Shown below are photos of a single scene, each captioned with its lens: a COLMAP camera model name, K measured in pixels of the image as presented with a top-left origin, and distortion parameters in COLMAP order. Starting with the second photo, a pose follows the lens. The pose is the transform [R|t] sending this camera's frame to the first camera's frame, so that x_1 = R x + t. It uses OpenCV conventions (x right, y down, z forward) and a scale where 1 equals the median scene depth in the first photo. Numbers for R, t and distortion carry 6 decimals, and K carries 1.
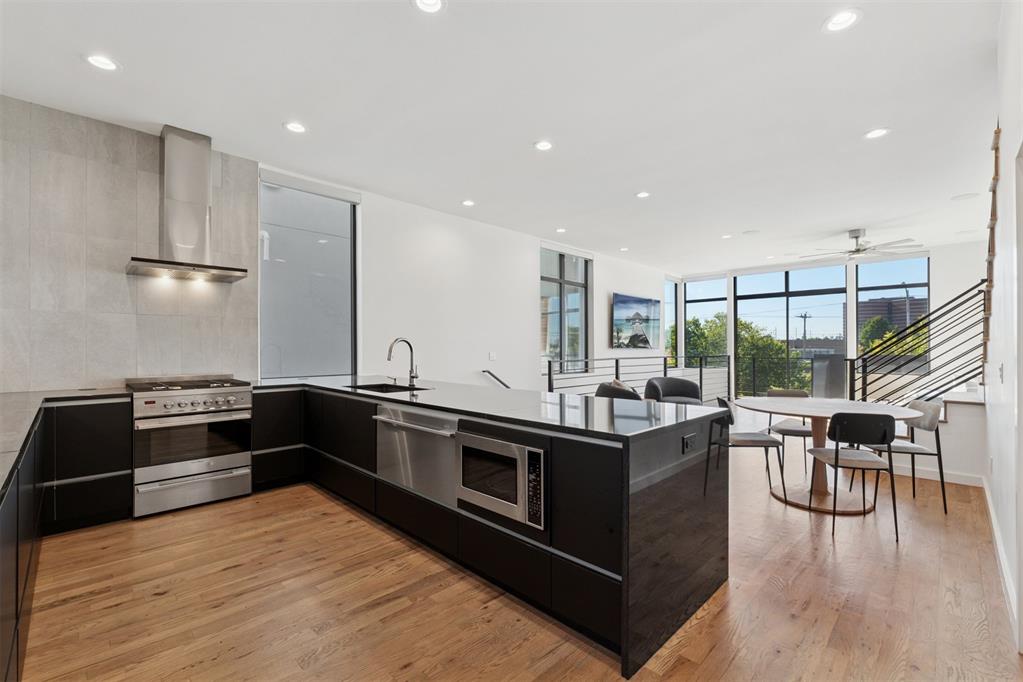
lens RADIAL K [[440.9, 0, 516.2], [0, 440.9, 343.7], [0, 0, 1]] dist [-0.002700, -0.000904]
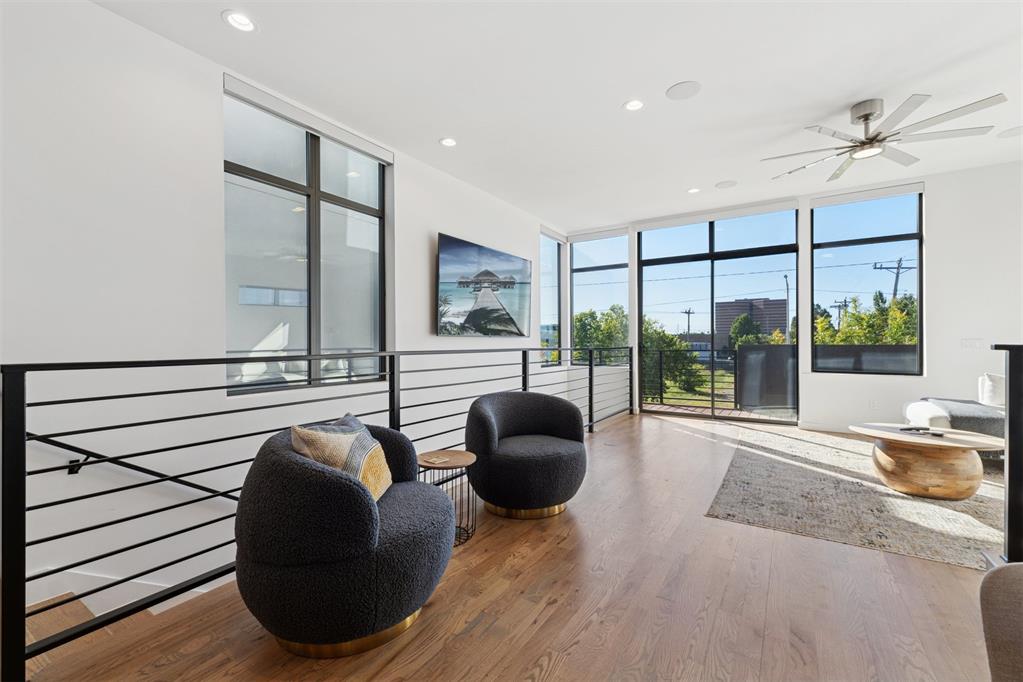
lens RADIAL K [[440.9, 0, 513.1], [0, 440.9, 338.8], [0, 0, 1]] dist [-0.002700, -0.000904]
pose [[0.978807, -0.000029, 0.204786, 0.192534], [-0.000211, 0.999999, 0.001148, 0.015062], [-0.204786, -0.001167, 0.978806, 0.431936]]
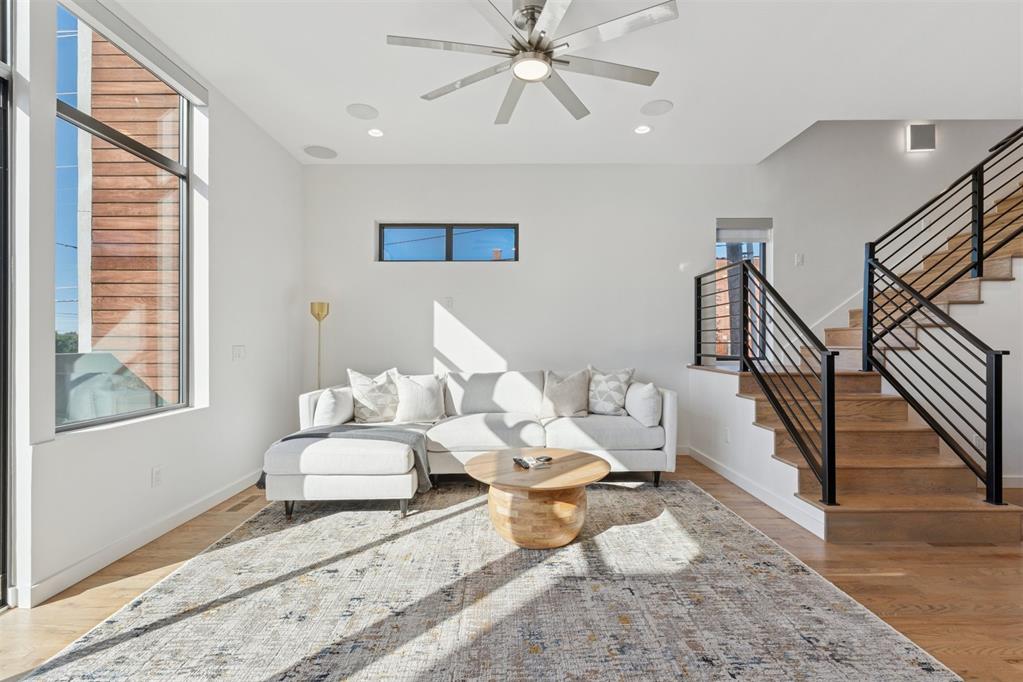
lens RADIAL K [[460.3, 0, 512.8], [0, 460.3, 341.7], [0, 0, 1]] dist [0.000327, -0.000543]
pose [[-0.705109, 0.004379, 0.709085, 0.402805], [-0.003481, 0.999947, -0.009638, 0.015543], [-0.709090, -0.009264, -0.705057, 0.973446]]
